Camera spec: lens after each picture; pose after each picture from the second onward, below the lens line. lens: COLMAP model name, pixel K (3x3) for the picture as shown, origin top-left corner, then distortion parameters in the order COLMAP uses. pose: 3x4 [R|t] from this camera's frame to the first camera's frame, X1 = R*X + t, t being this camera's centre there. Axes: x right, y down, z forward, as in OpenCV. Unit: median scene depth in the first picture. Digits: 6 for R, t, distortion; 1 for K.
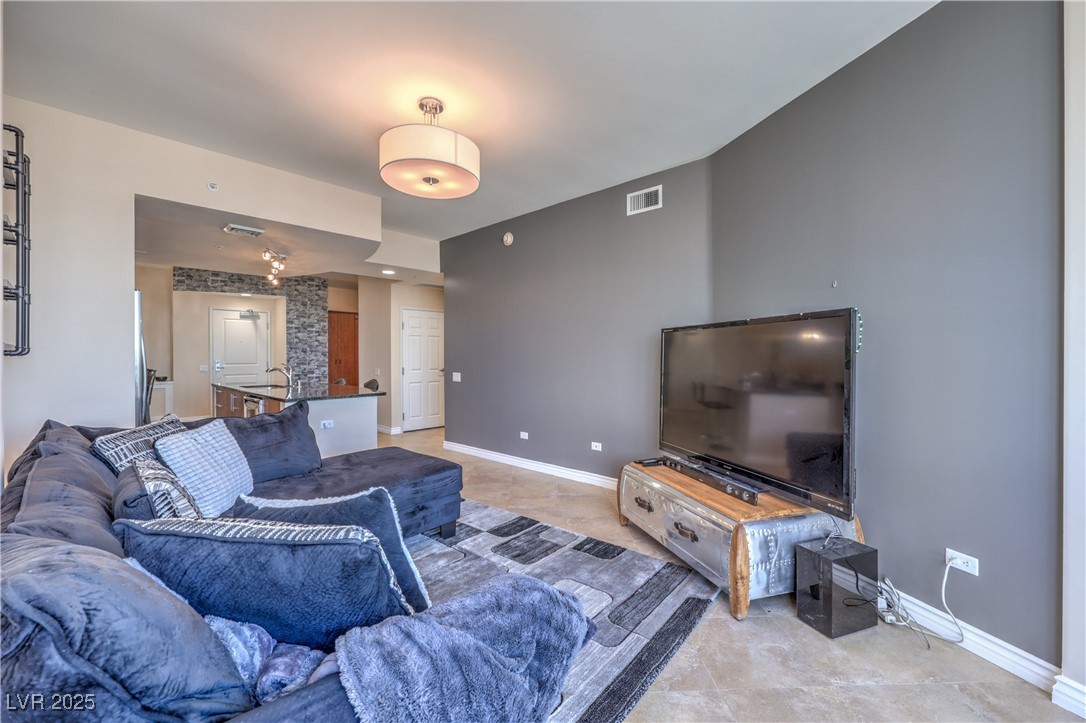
lens RADIAL K [[443.2, 0, 543.9], [0, 443.2, 357.4], [0, 0, 1]] dist [-0.000804, -0.000520]
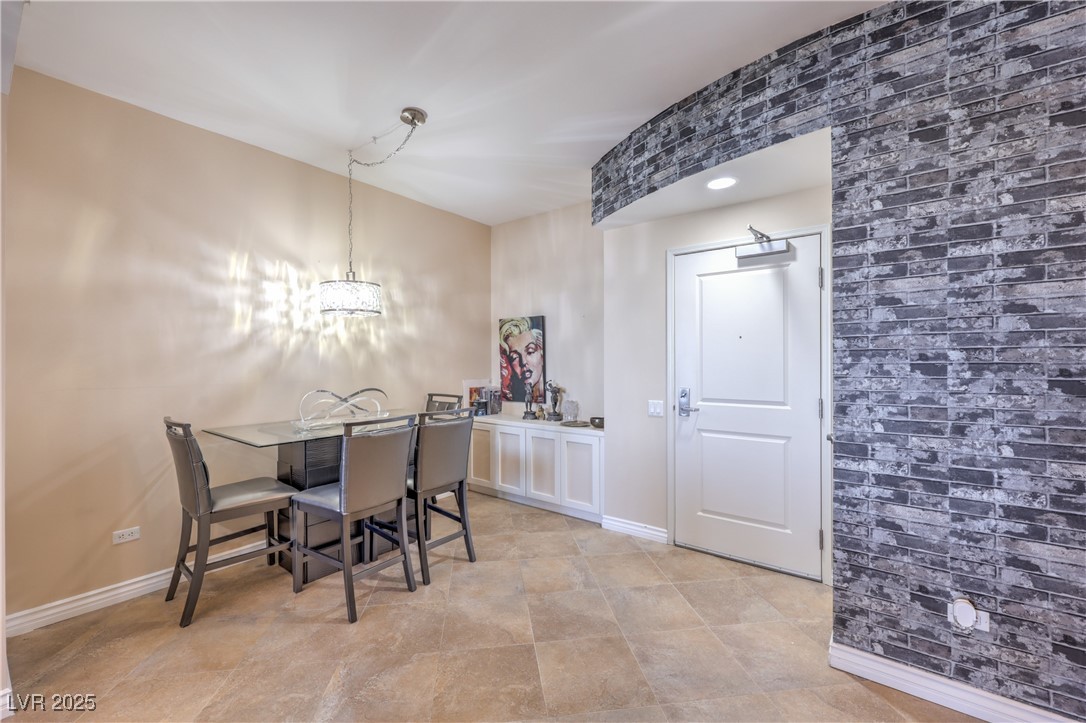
lens RADIAL K [[443.2, 0, 541.4], [0, 443.2, 360.8], [0, 0, 1]] dist [-0.000804, -0.000520]
pose [[0.107356, 0.000163, -0.994221, -0.367653], [-0.005455, 0.999985, -0.000425, -0.015971], [0.994206, 0.005469, 0.107356, 0.819015]]
